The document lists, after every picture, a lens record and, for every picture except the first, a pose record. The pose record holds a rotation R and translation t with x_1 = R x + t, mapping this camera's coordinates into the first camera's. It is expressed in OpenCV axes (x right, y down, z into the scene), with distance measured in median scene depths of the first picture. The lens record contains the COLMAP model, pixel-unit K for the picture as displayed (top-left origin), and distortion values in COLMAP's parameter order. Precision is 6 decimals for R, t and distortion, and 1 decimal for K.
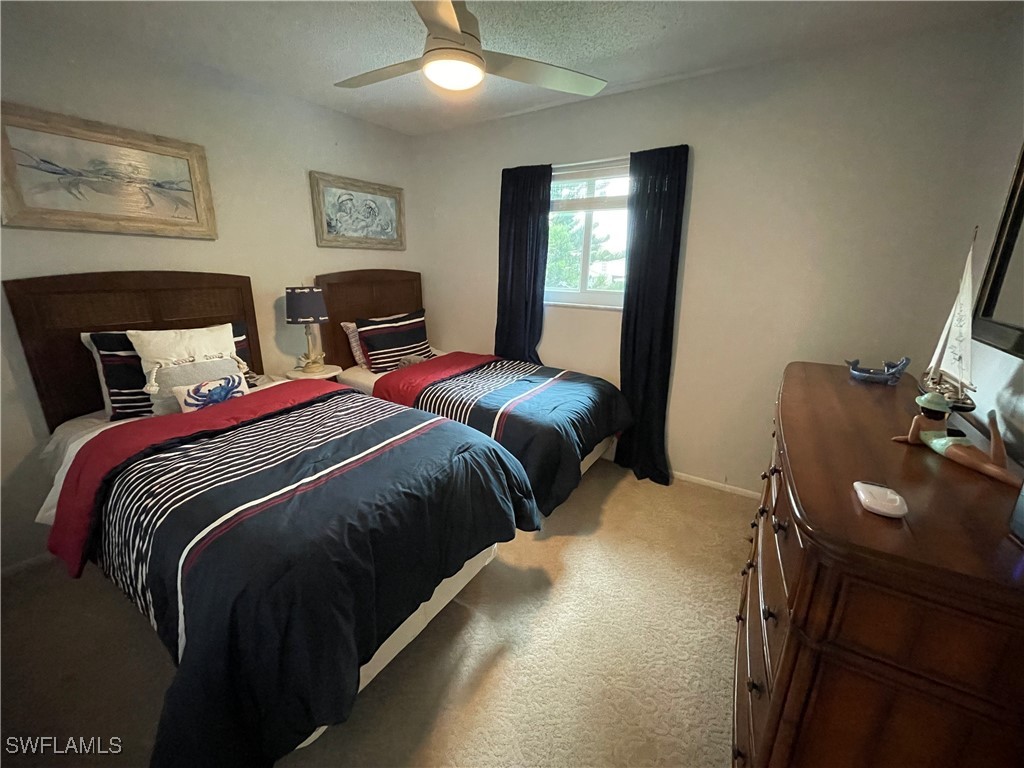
lens RADIAL K [[413.0, 0, 518.0], [0, 413.0, 379.6], [0, 0, 1]] dist [-0.005980, 0.002757]
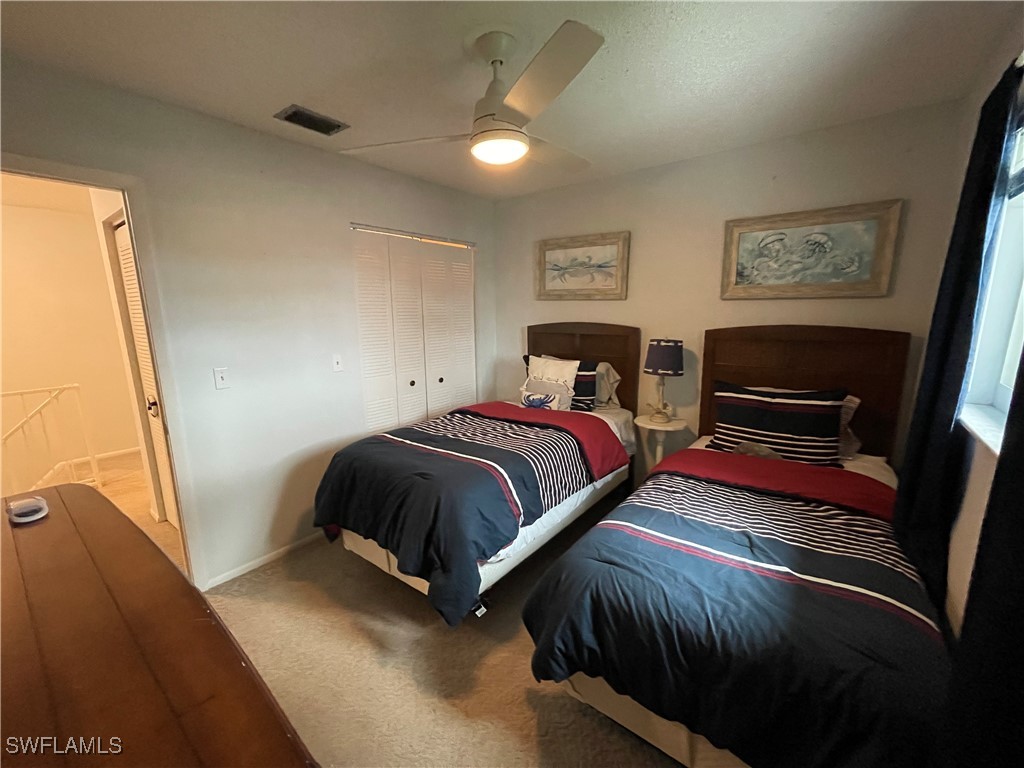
lens RADIAL K [[413.0, 0, 517.7], [0, 413.0, 389.4], [0, 0, 1]] dist [-0.005980, 0.002757]
pose [[-0.093468, 0.178980, -0.979403, 0.500997], [-0.261947, 0.944631, 0.197624, -0.194563], [0.960545, 0.275023, -0.041410, 0.651215]]
